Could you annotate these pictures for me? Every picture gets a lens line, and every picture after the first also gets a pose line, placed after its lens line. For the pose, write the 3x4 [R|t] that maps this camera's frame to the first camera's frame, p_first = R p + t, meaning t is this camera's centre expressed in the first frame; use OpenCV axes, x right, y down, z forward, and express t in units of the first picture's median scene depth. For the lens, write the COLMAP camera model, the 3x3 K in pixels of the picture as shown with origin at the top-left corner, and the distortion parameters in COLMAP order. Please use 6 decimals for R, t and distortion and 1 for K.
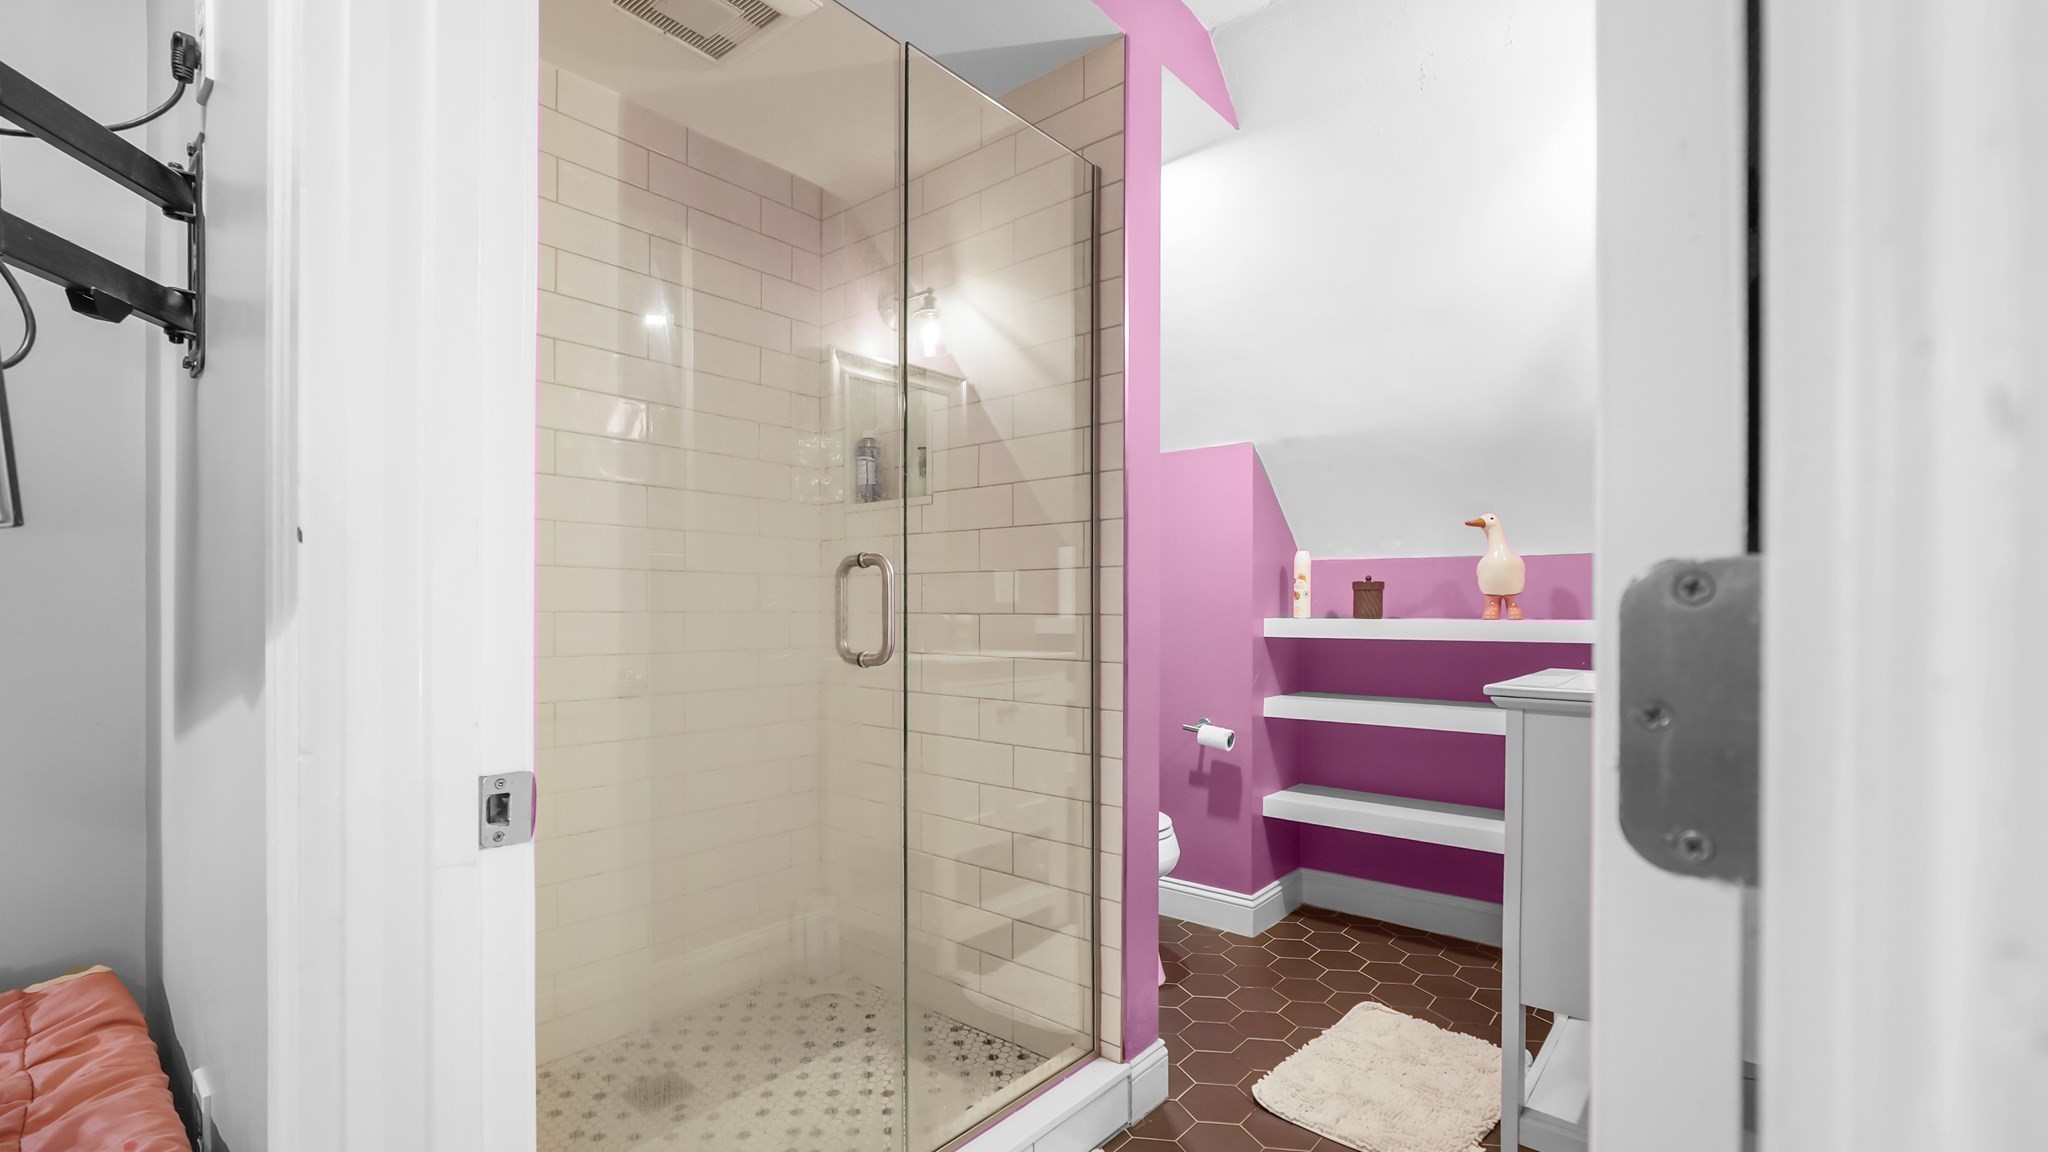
lens RADIAL K [[871.6, 0, 1034.0], [0, 871.6, 618.4], [0, 0, 1]] dist [-0.022142, 0.005454]
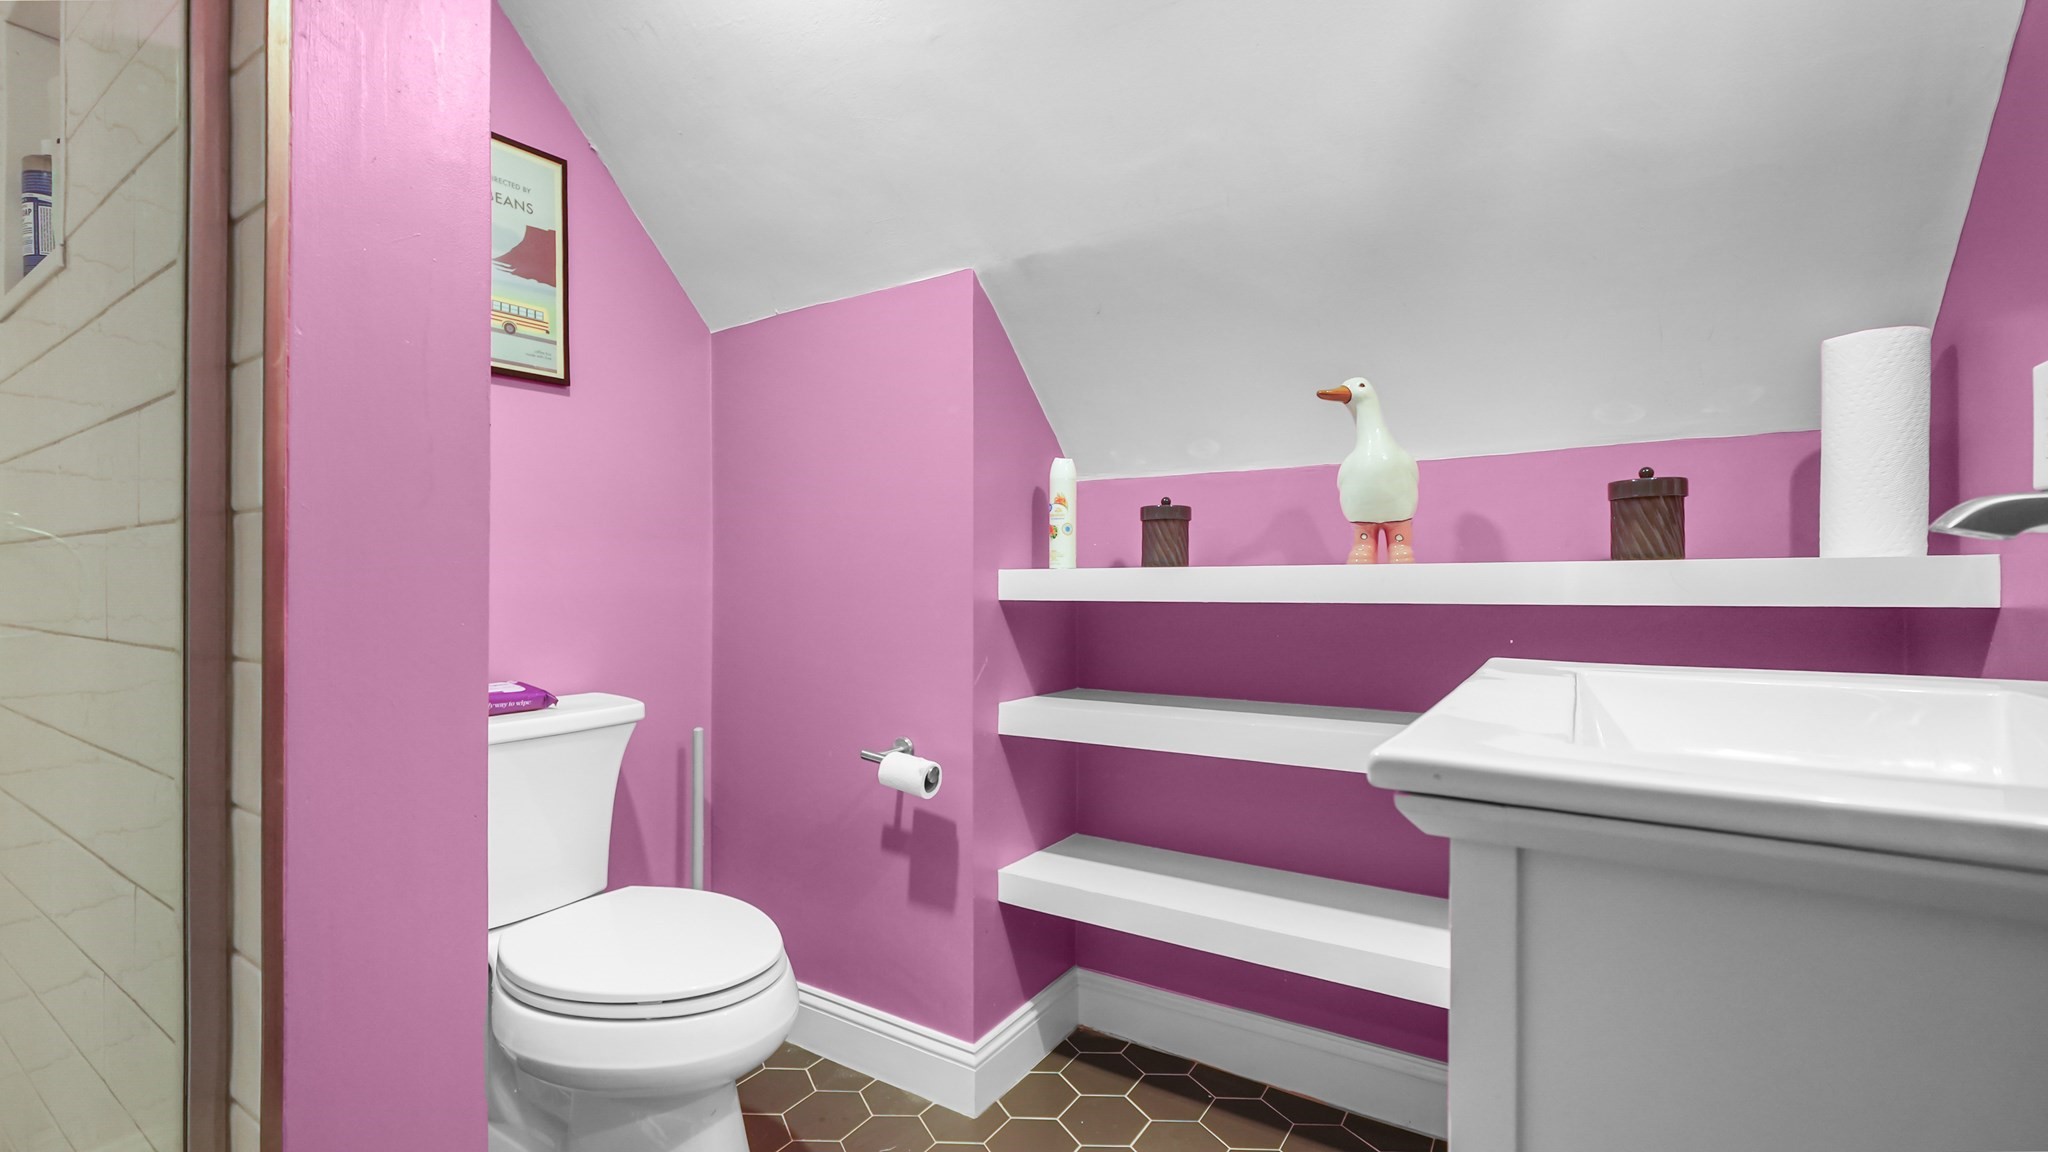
lens RADIAL K [[871.6, 0, 1025.1], [0, 871.6, 577.2], [0, 0, 1]] dist [-0.022142, 0.005454]
pose [[0.992930, -0.002192, 0.118679, 0.213700], [0.003556, 0.999930, -0.011289, 0.012493], [-0.118646, 0.011631, 0.992869, 0.409001]]
